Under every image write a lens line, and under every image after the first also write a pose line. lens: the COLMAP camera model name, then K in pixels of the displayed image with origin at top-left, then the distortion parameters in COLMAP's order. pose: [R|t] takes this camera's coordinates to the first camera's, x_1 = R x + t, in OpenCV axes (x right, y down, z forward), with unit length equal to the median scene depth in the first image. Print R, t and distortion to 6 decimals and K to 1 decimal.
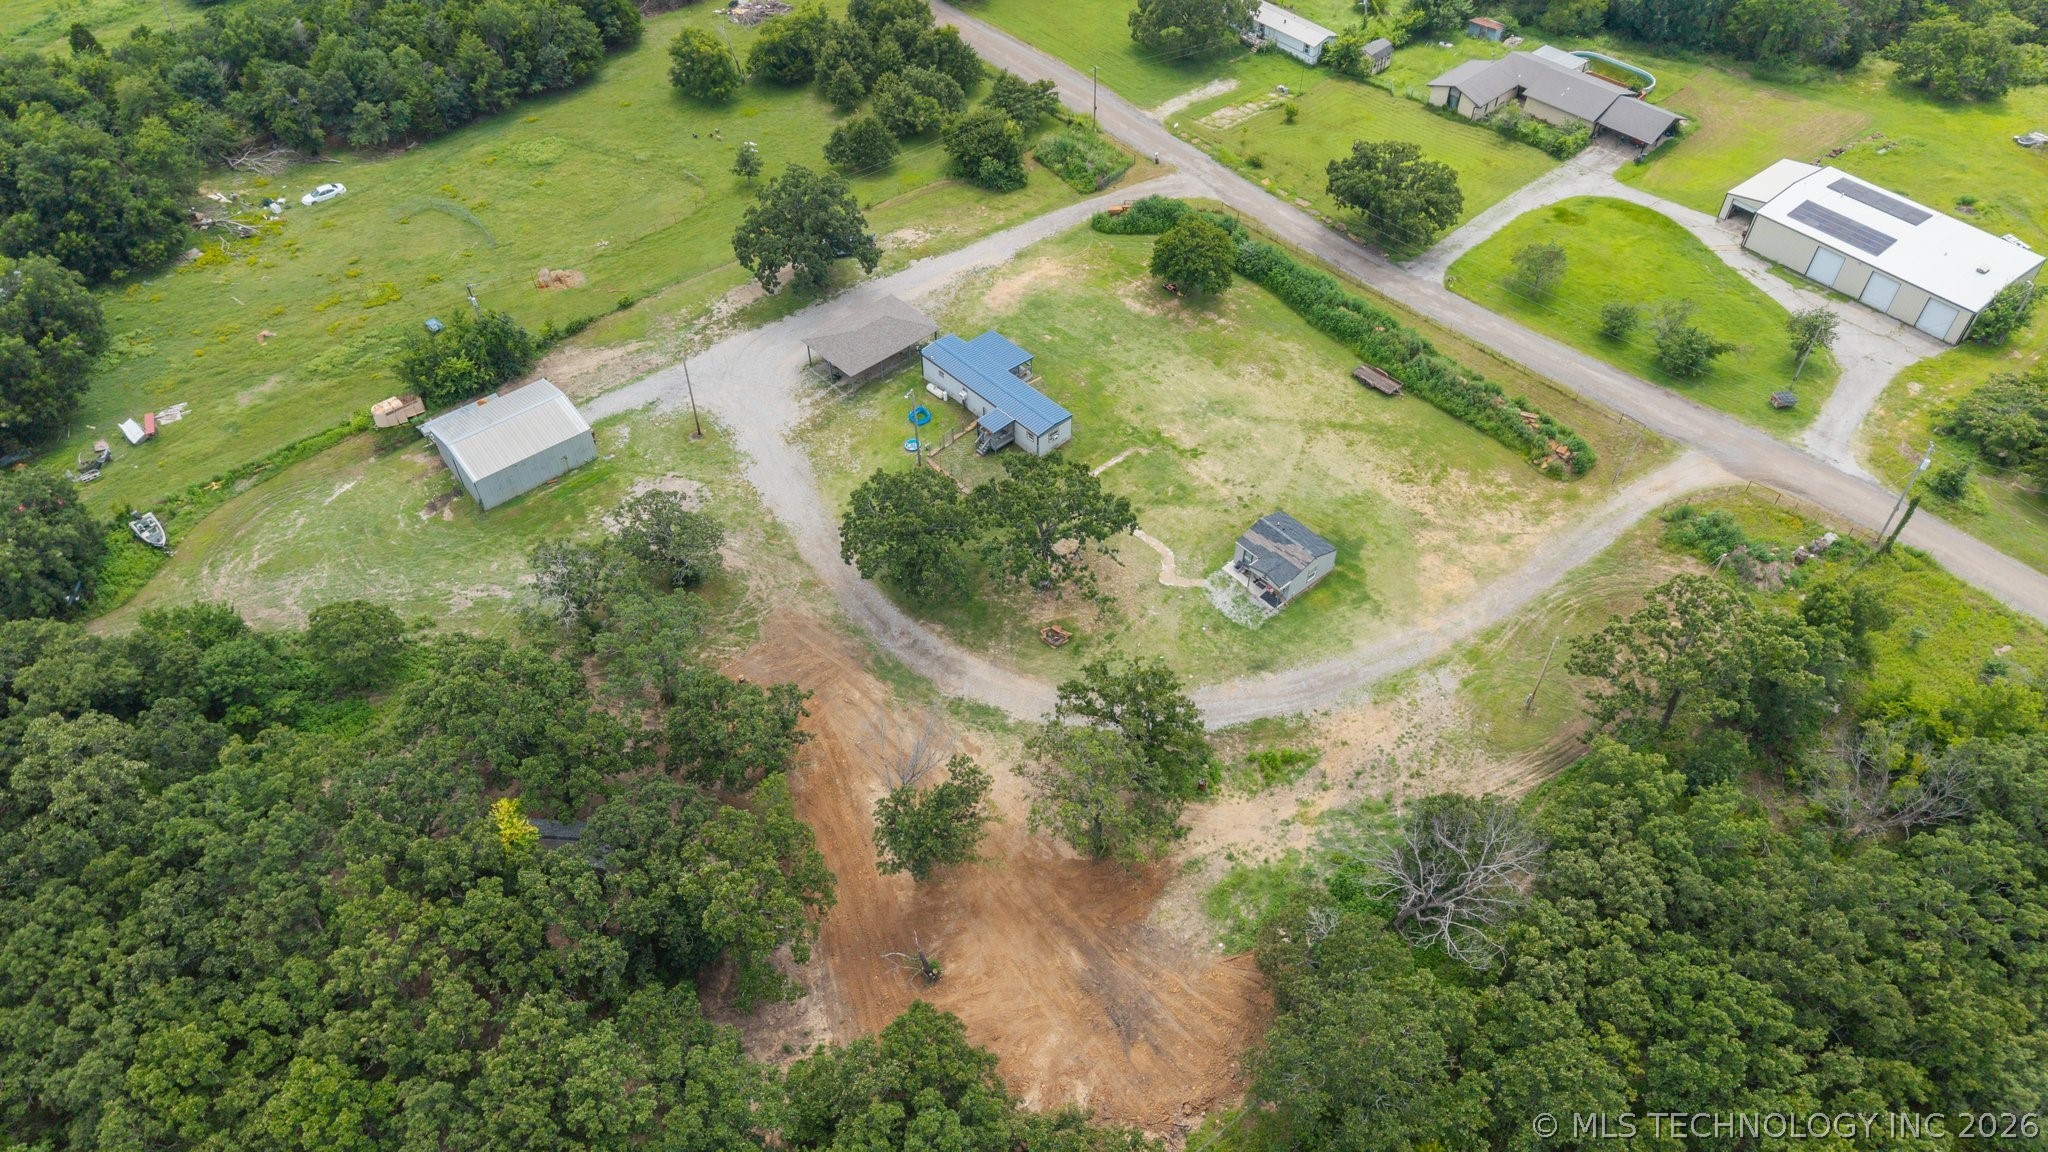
lens RADIAL K [[1369.5, 0, 1024.0], [0, 1369.5, 576.0], [0, 0, 1]] dist [0.026809, -0.023397]
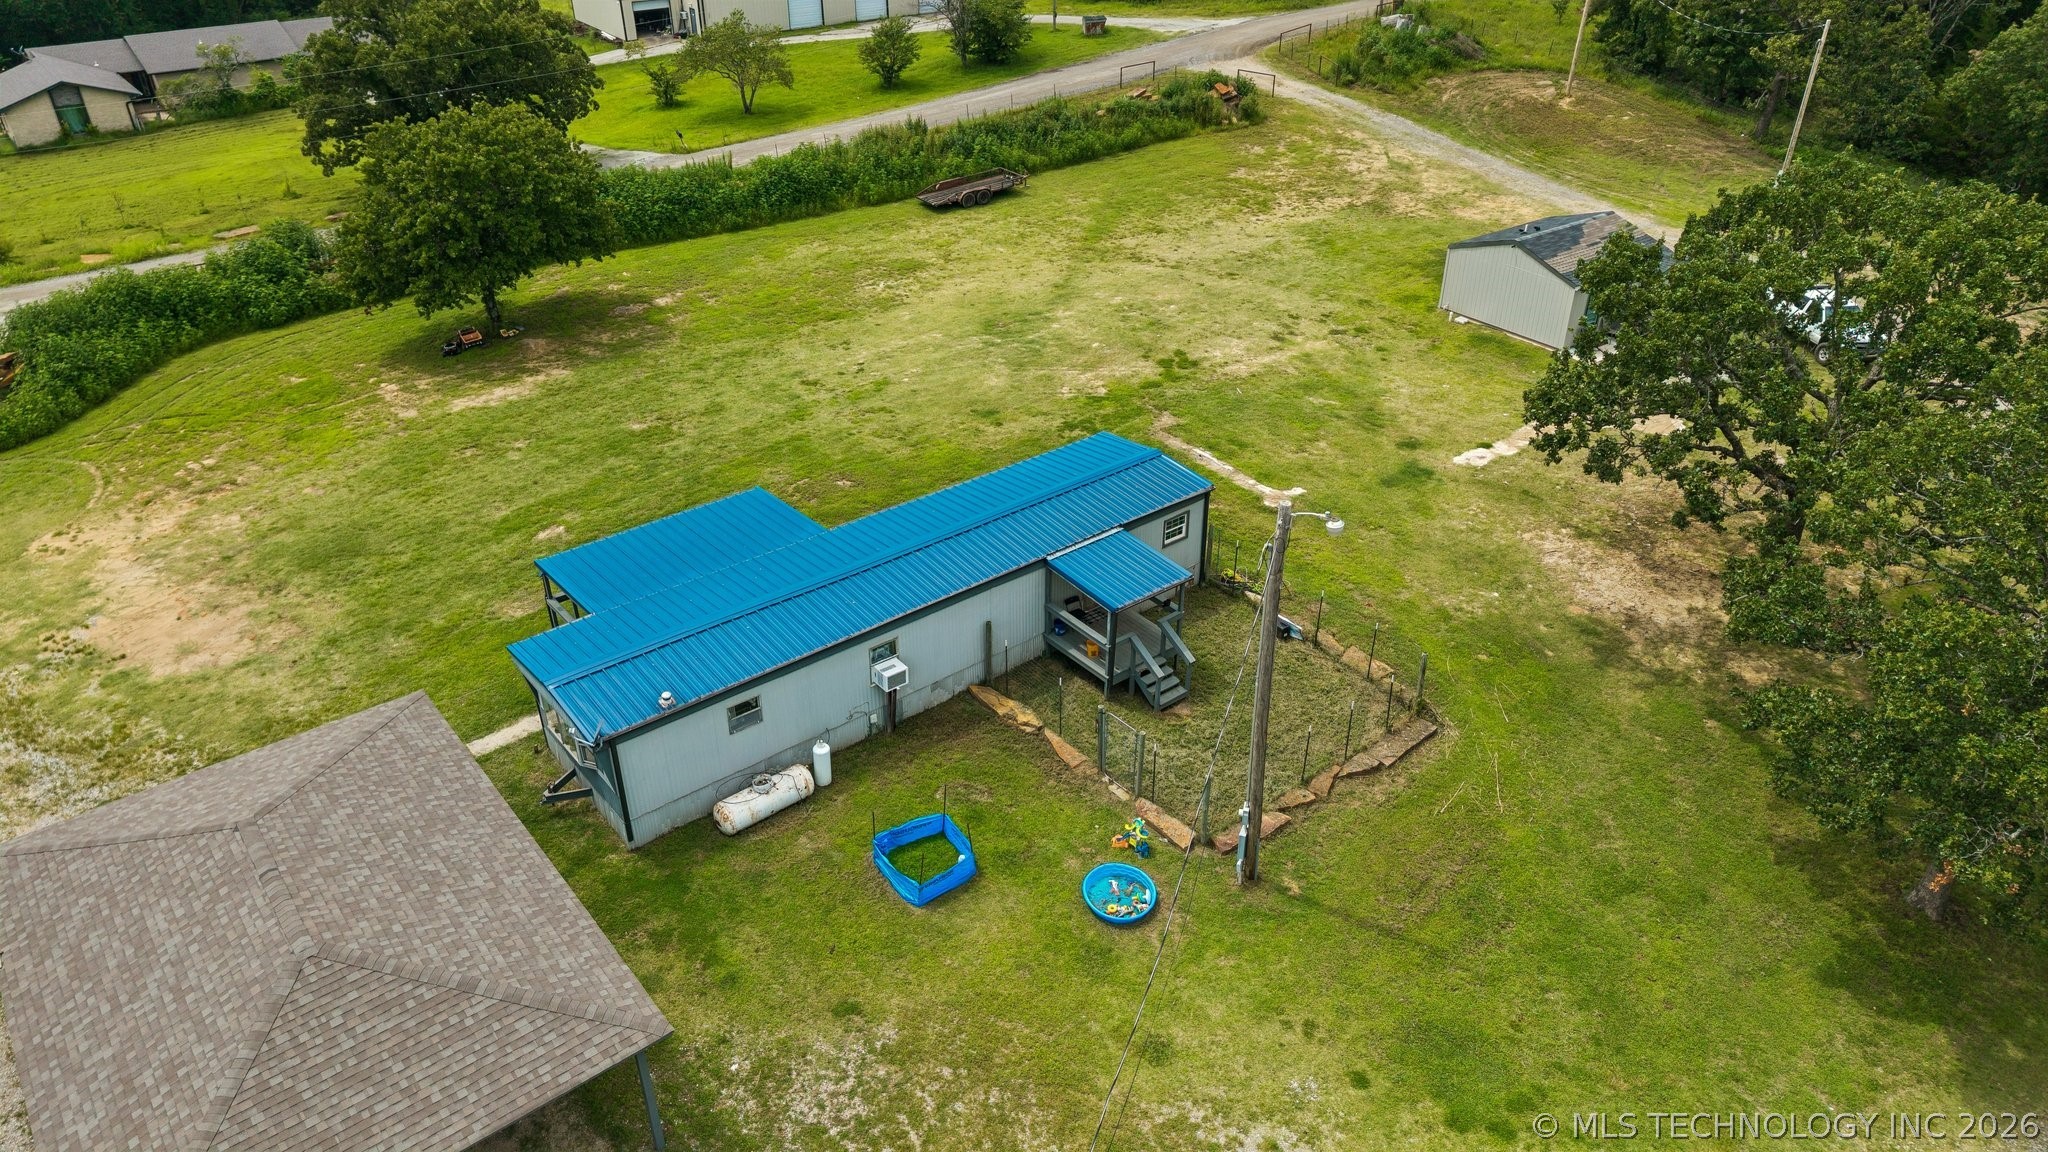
lens RADIAL K [[1374.1, 0, 1024.0], [0, 1374.1, 576.0], [0, 0, 1]] dist [0.038169, -0.045337]
pose [[0.074220, -0.518477, 0.851864, -0.226084], [0.724000, 0.615456, 0.311510, -0.192326], [-0.685796, 0.593629, 0.421057, 0.841800]]
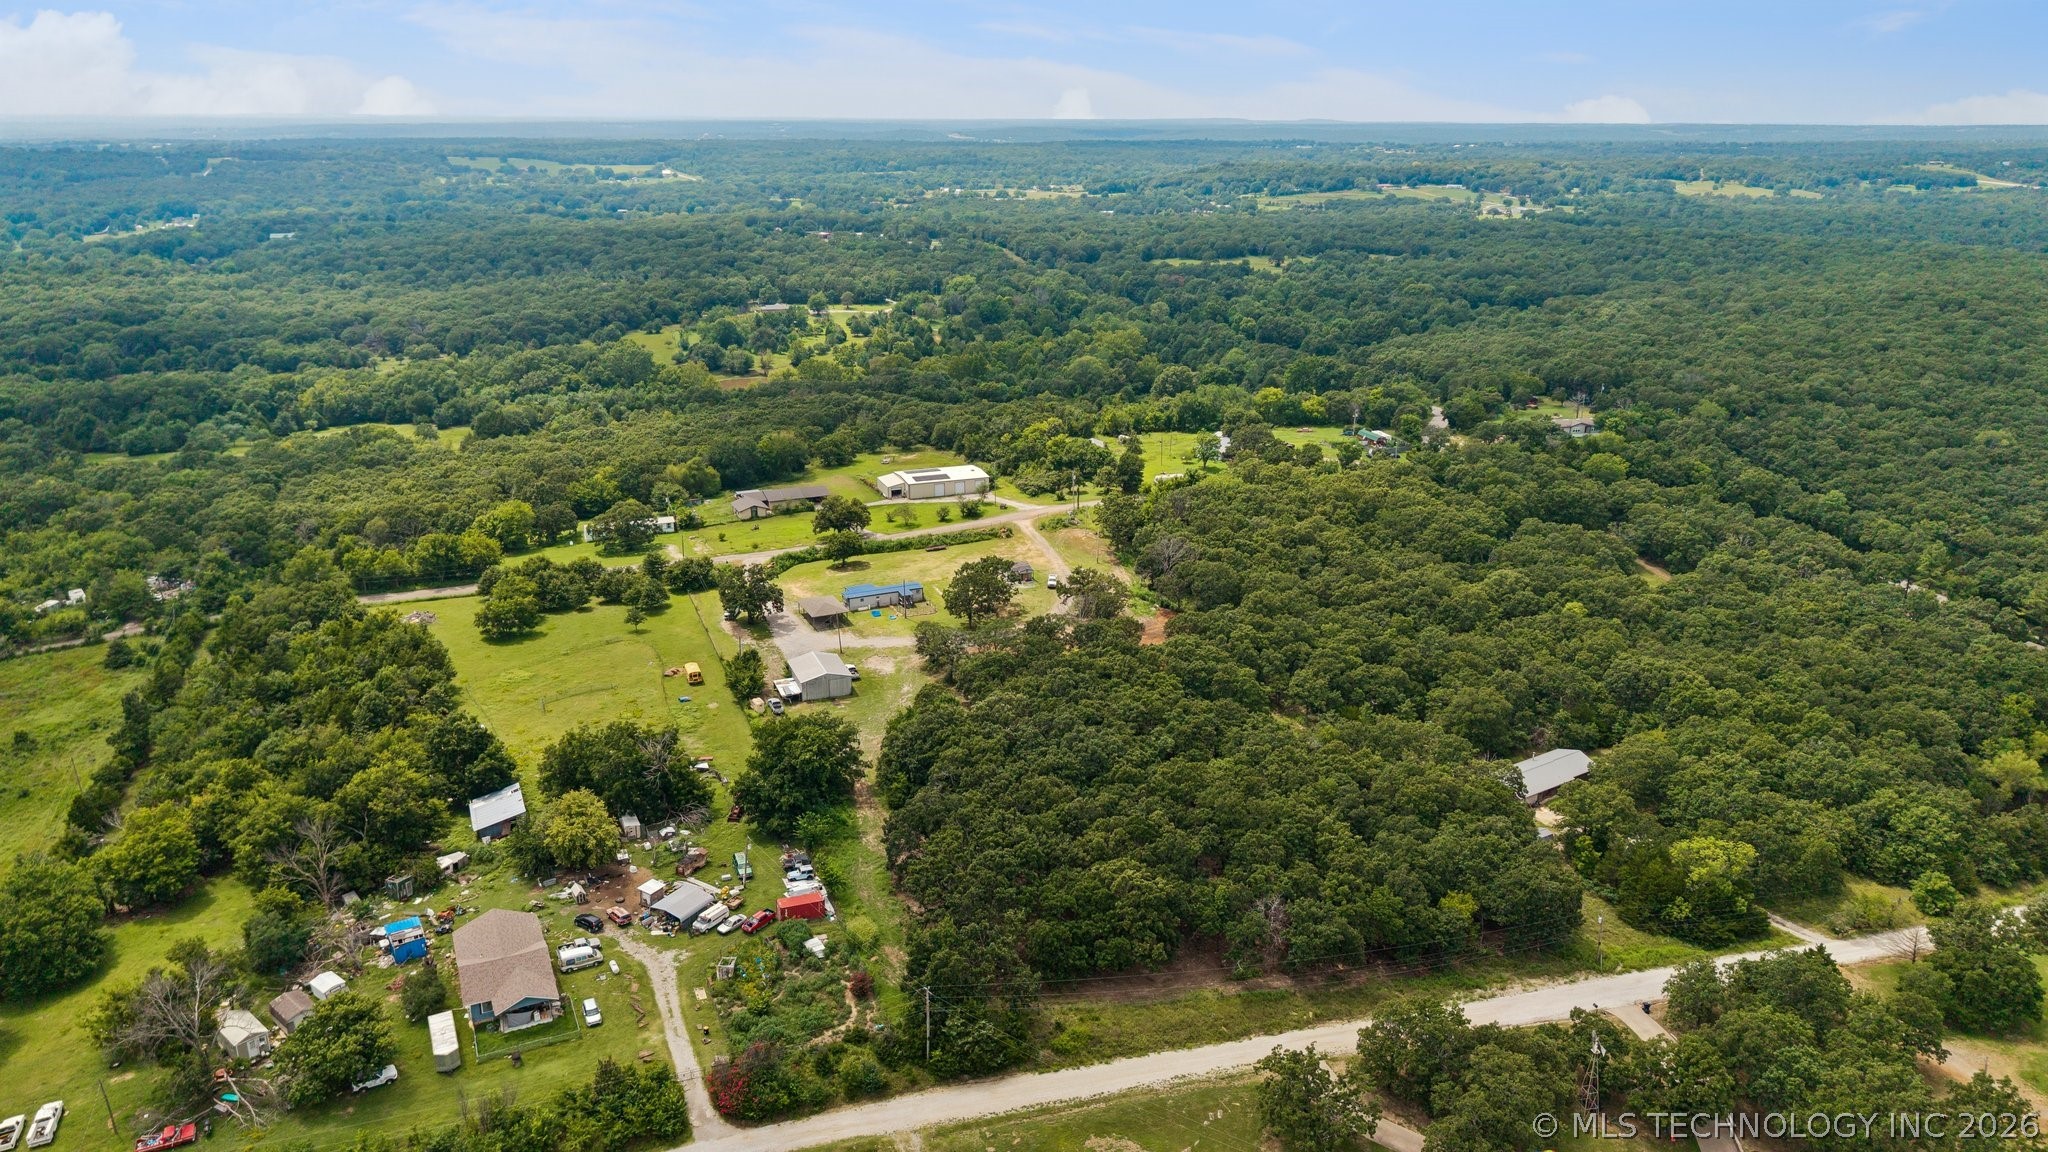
lens RADIAL K [[1391.7, 0, 1024.0], [0, 1391.7, 576.0], [0, 0, 1]] dist [0.115295, -0.261743]
pose [[0.310802, -0.298126, 0.902509, -1.935717], [0.685984, 0.727605, 0.004114, -0.005690], [-0.657897, 0.617828, 0.430651, -0.154773]]
